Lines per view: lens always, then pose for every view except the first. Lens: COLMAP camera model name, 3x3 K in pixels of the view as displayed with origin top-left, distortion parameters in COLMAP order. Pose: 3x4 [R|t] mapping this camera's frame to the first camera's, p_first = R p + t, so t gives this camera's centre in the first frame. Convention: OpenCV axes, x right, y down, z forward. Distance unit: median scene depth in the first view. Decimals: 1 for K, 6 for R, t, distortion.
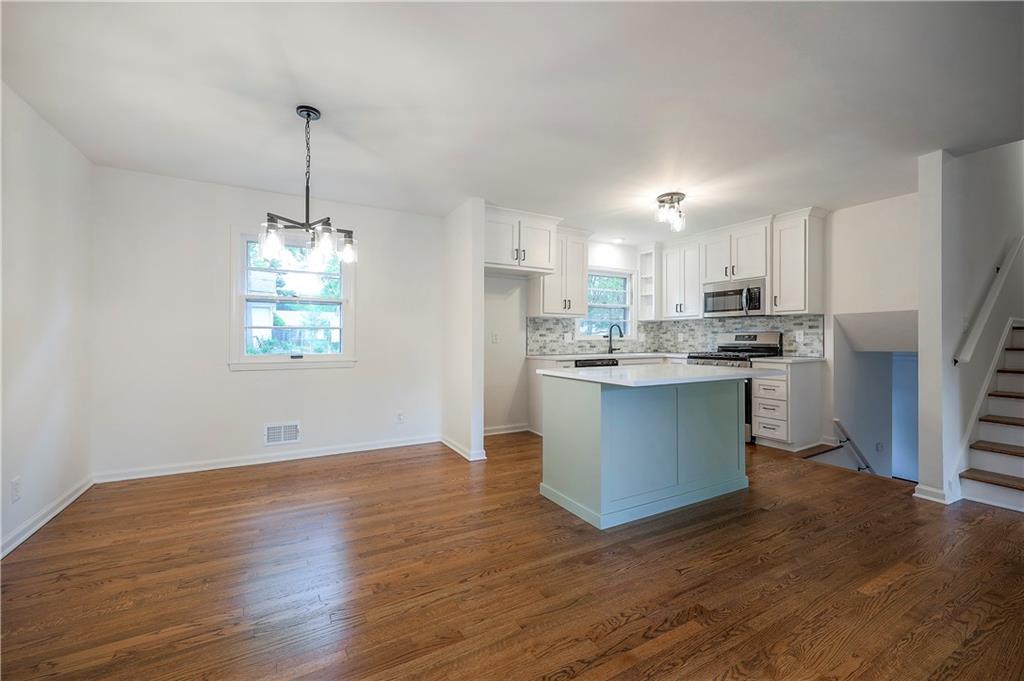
lens RADIAL K [[412.0, 0, 514.6], [0, 412.0, 337.1], [0, 0, 1]] dist [-0.000108, -0.000016]
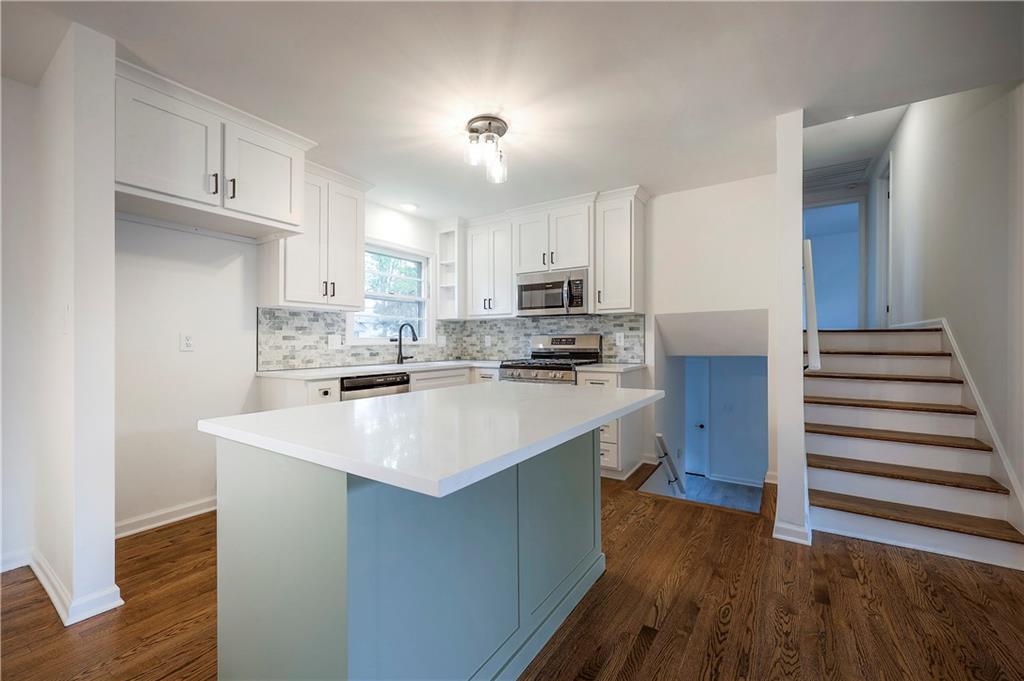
lens RADIAL K [[414.0, 0, 508.9], [0, 414.0, 344.0], [0, 0, 1]] dist [0.000202, 0.000028]
pose [[0.891875, -0.004891, 0.452256, 0.085543], [0.001680, 0.999970, 0.007500, 0.000663], [-0.452279, -0.005930, 0.891857, 0.305919]]
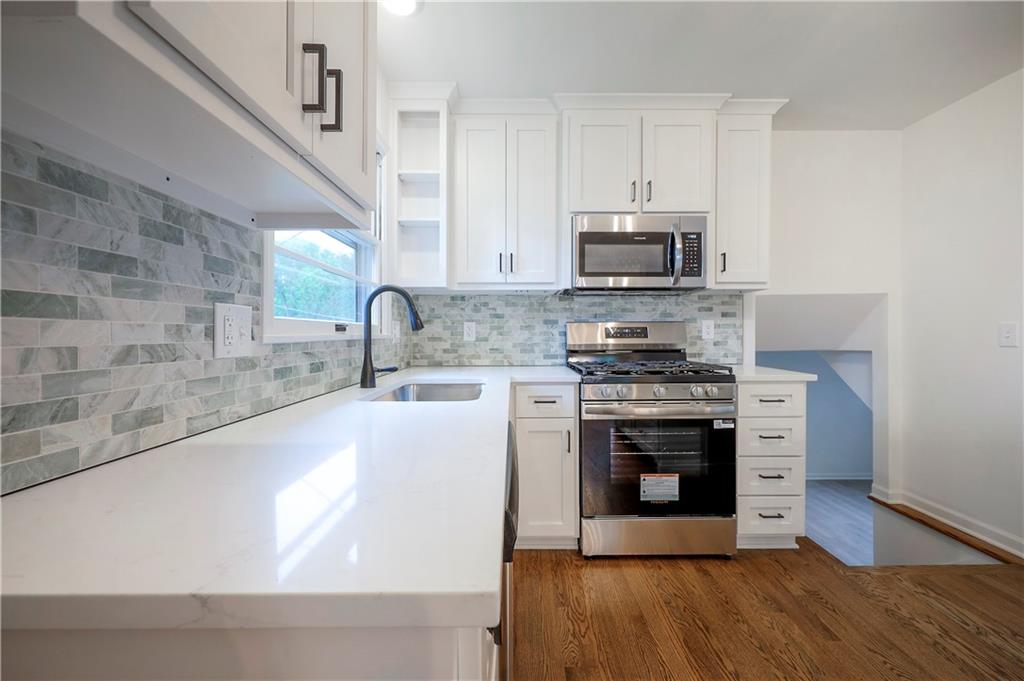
lens RADIAL K [[412.0, 0, 514.6], [0, 412.0, 337.1], [0, 0, 1]] dist [-0.000108, -0.000016]
pose [[0.489604, -0.006608, 0.871920, 0.035590], [0.000640, 0.999974, 0.007219, 0.003677], [-0.871945, -0.002977, 0.489595, 0.875659]]
